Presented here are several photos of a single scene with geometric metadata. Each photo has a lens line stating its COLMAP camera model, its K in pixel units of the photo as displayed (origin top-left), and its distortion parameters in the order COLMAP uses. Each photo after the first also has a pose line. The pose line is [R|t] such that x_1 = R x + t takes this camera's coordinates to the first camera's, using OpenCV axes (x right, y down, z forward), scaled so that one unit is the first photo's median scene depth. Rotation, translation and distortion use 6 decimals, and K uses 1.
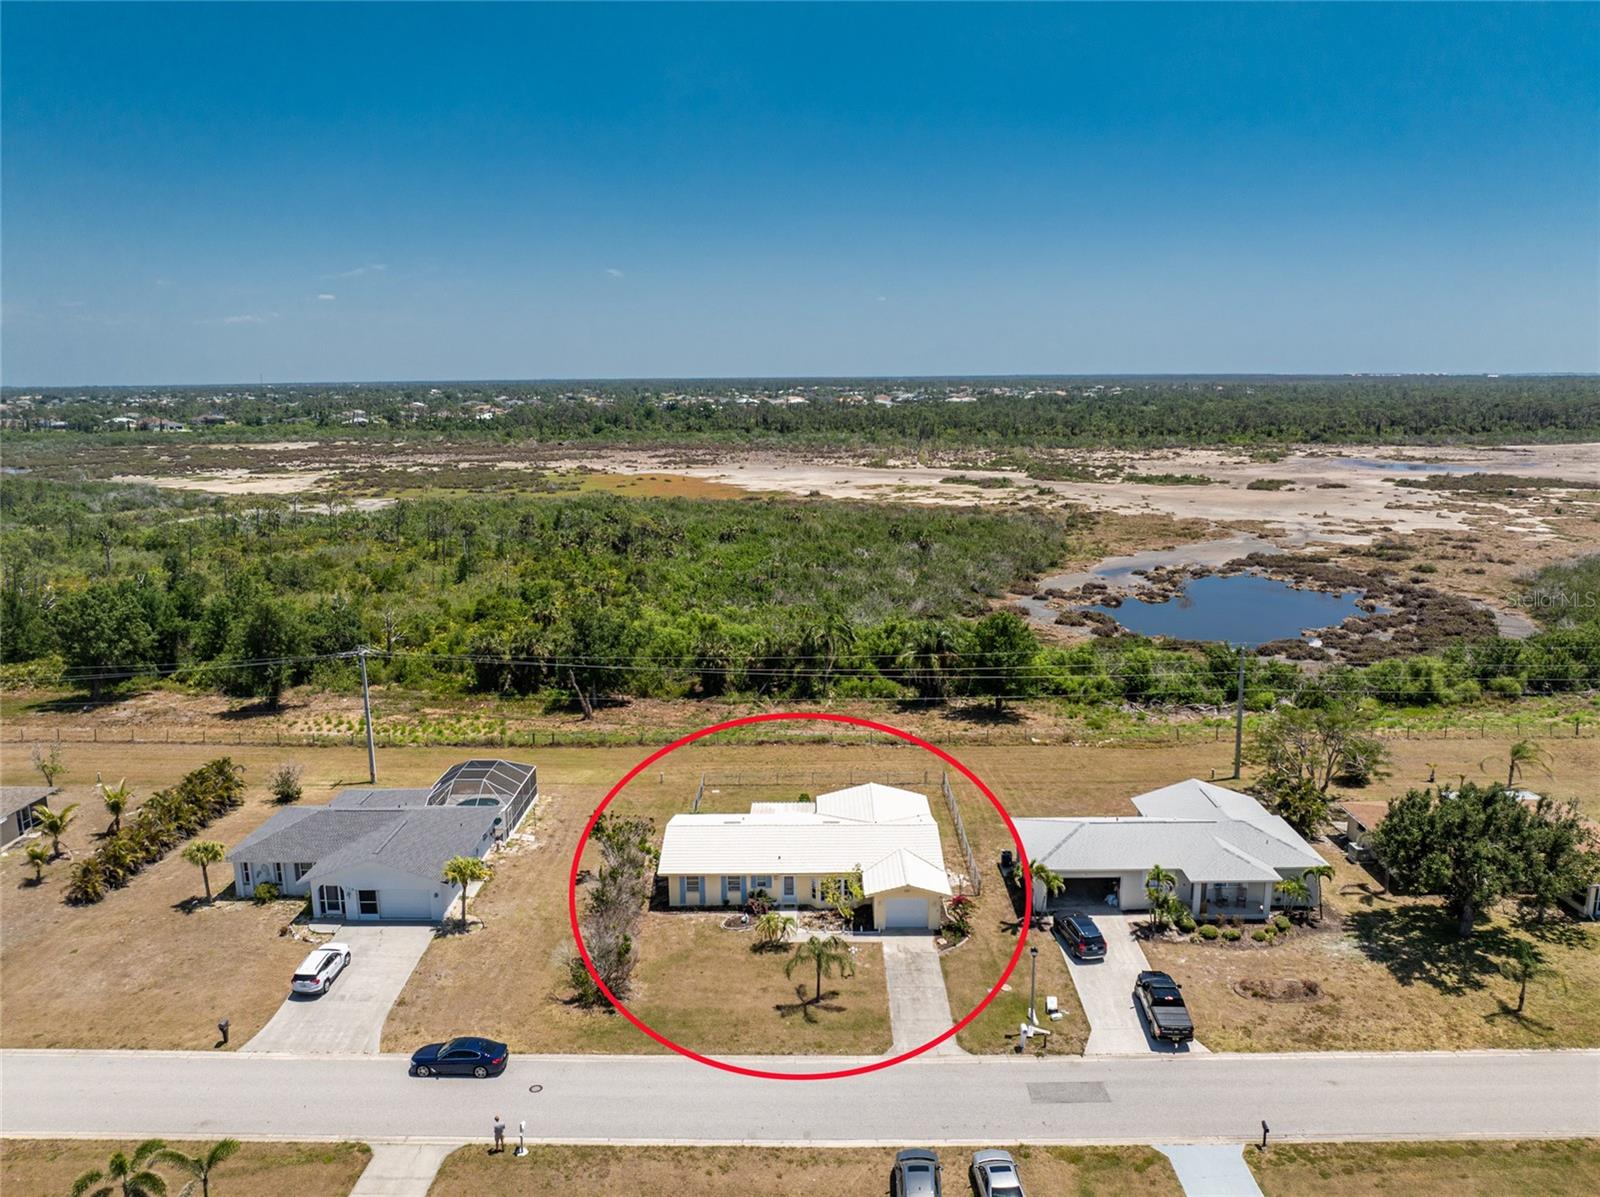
lens RADIAL K [[1135.1, 0, 804.7], [0, 1135.1, 592.3], [0, 0, 1]] dist [-0.037085, 0.000369]
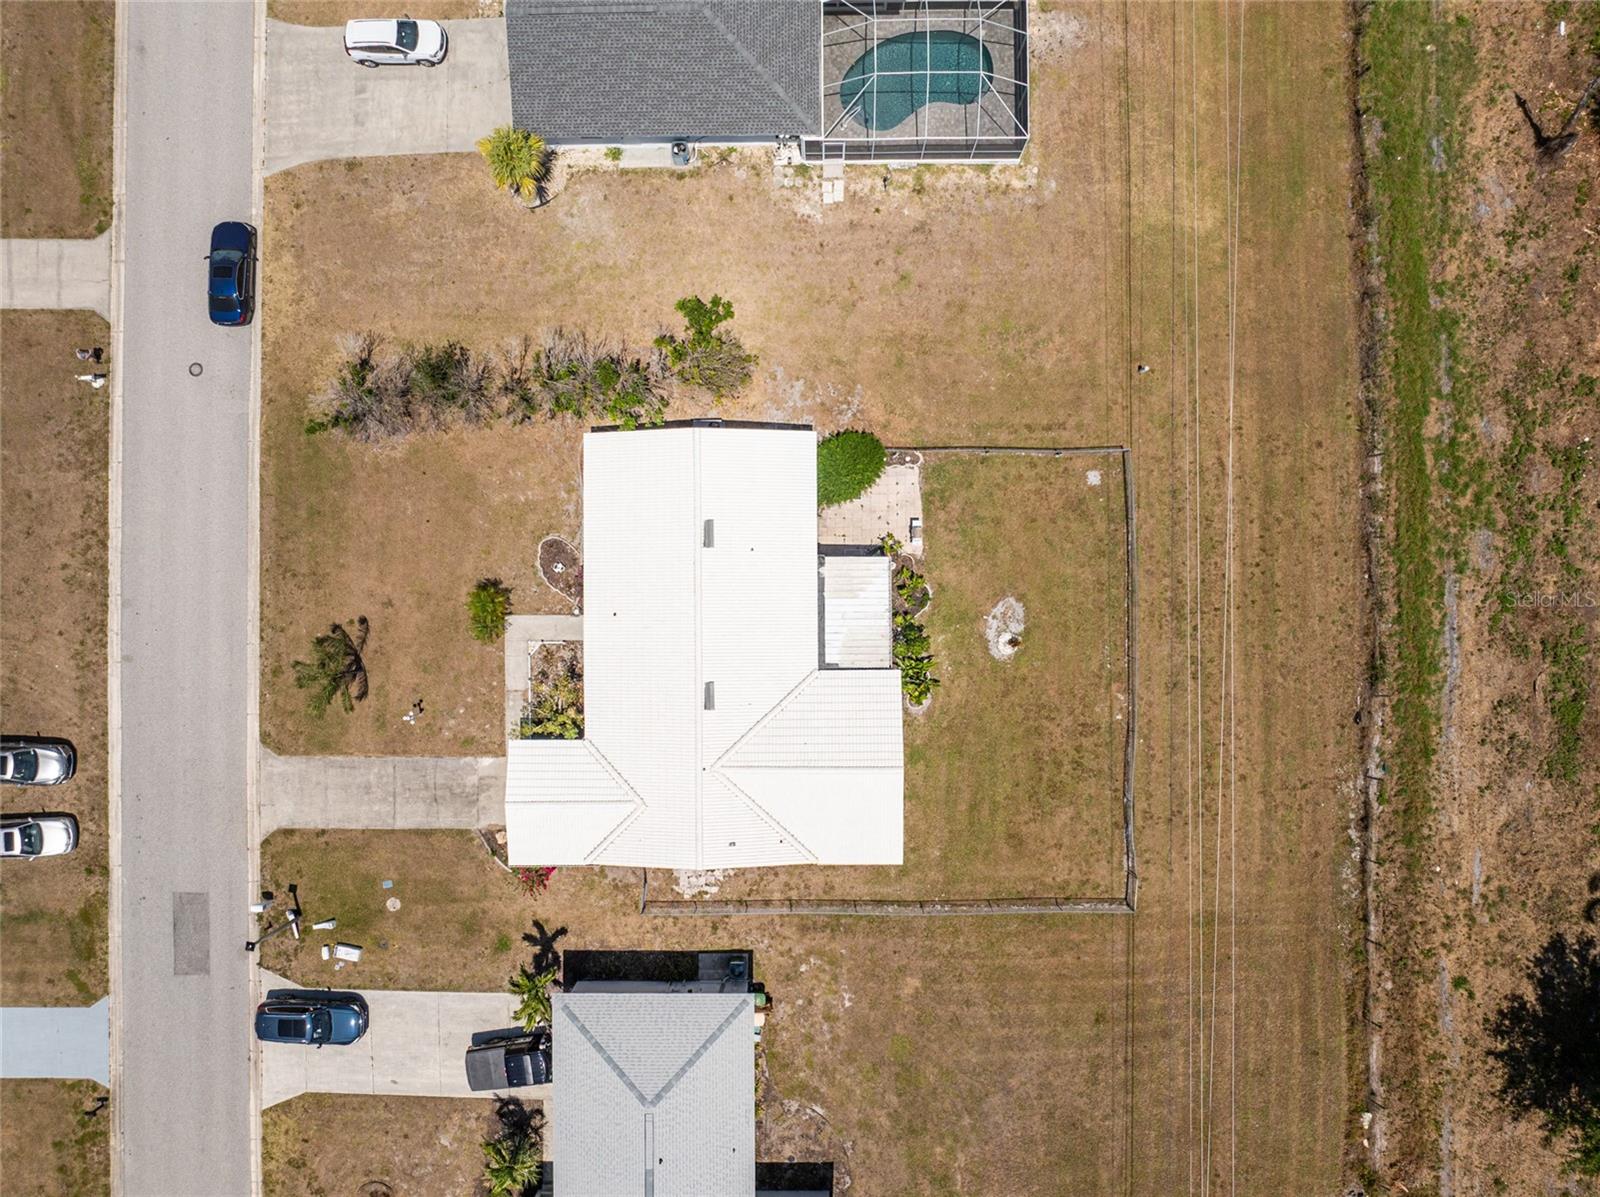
lens RADIAL K [[1135.1, 0, 804.7], [0, 1135.1, 592.3], [0, 0, 1]] dist [-0.037085, 0.000369]
pose [[0.014278, 0.999884, -0.005240, -0.032587], [-0.179256, 0.007715, 0.983772, -0.456180], [0.983699, -0.013107, 0.179346, 1.064112]]
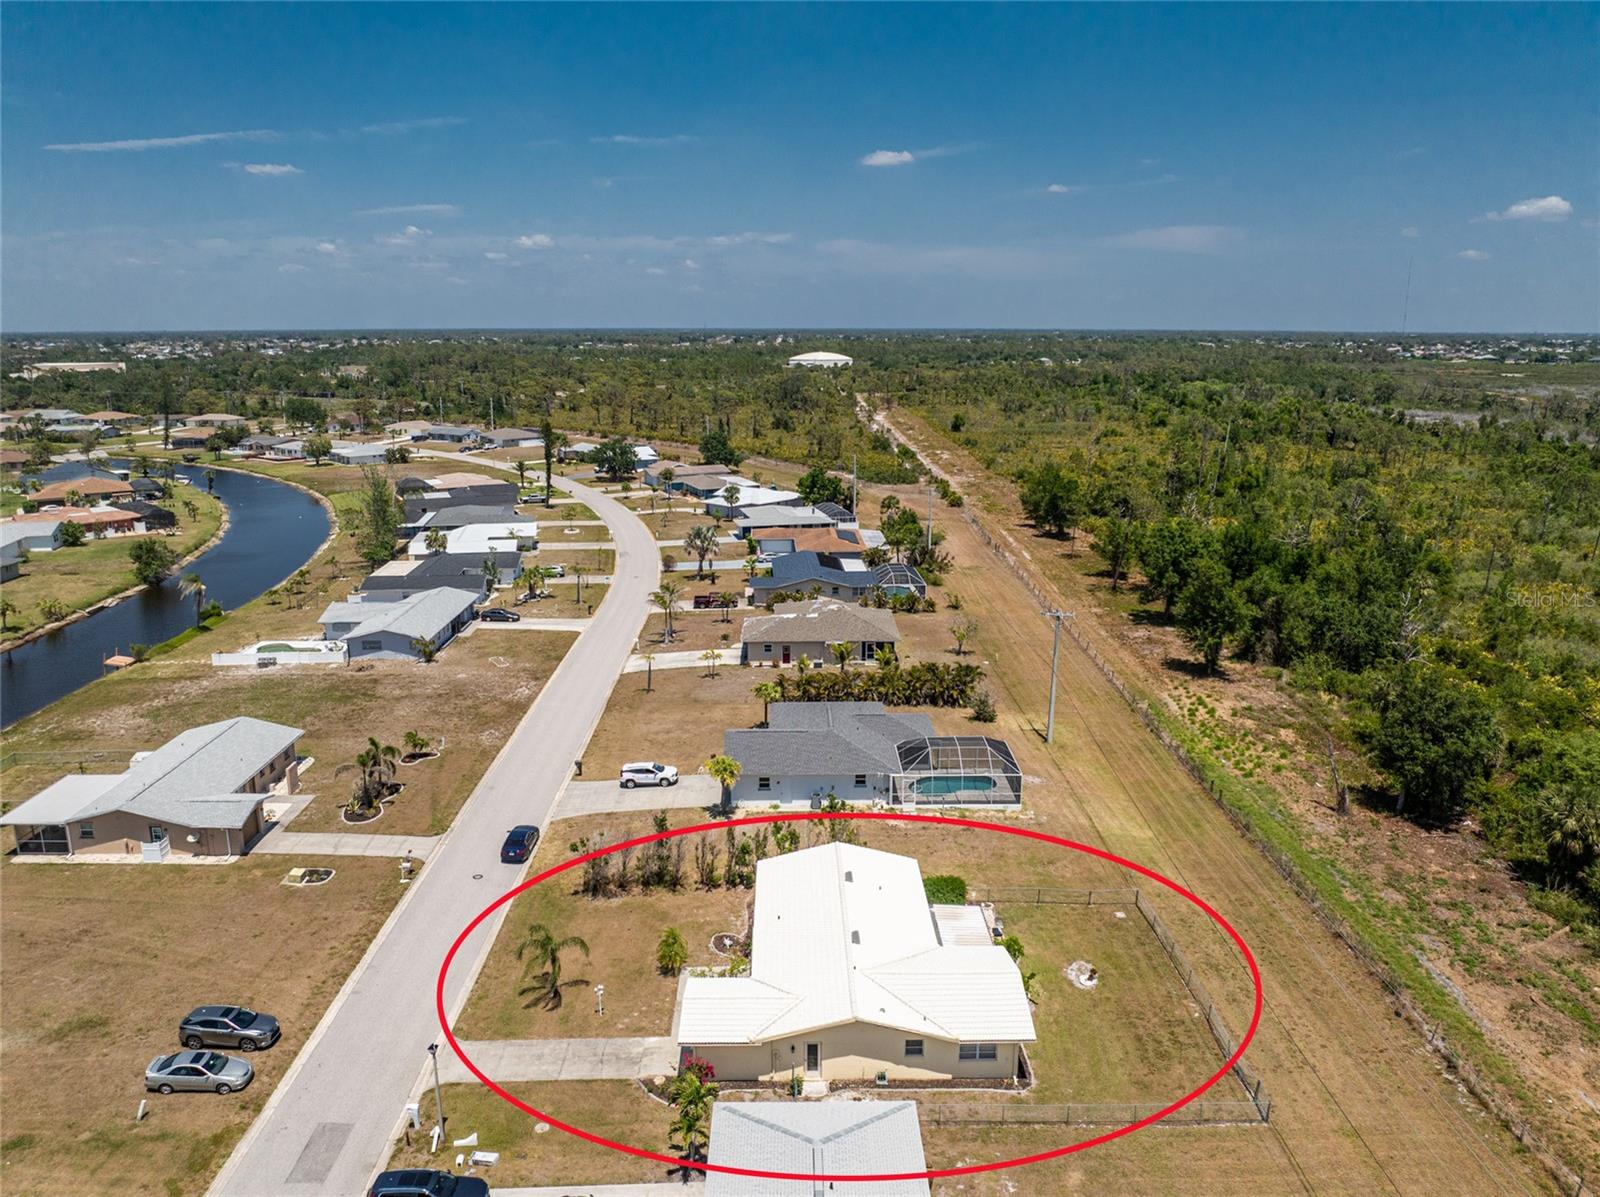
lens RADIAL K [[1135.1, 0, 804.7], [0, 1135.1, 592.3], [0, 0, 1]] dist [-0.037085, 0.000369]
pose [[0.024127, 0.238250, -0.970904, 0.805207], [-0.190701, 0.954450, 0.229473, -0.215870], [0.981352, 0.179615, 0.068463, 0.983980]]
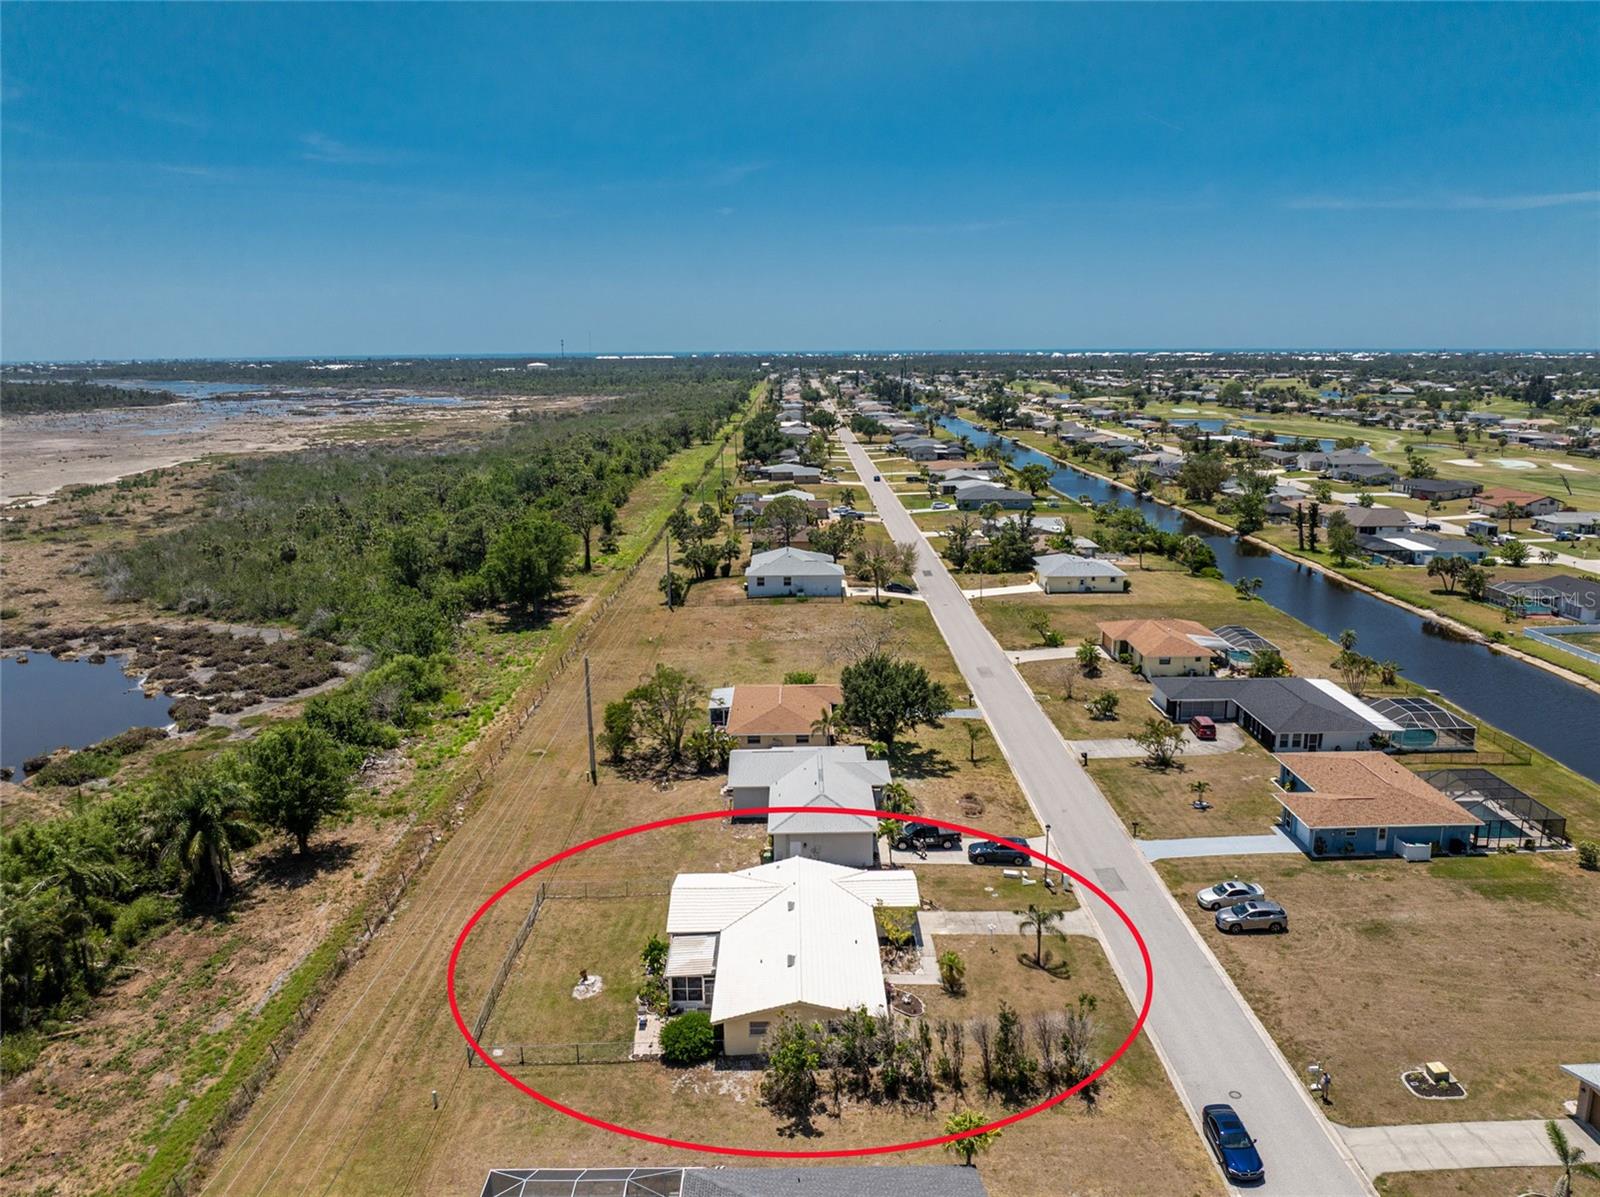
lens RADIAL K [[1135.1, 0, 804.7], [0, 1135.1, 592.3], [0, 0, 1]] dist [-0.037085, 0.000369]
pose [[-0.019667, -0.201564, 0.979278, -0.966699], [0.198156, 0.959252, 0.201422, -0.270306], [-0.979973, 0.198011, 0.021075, 1.034801]]
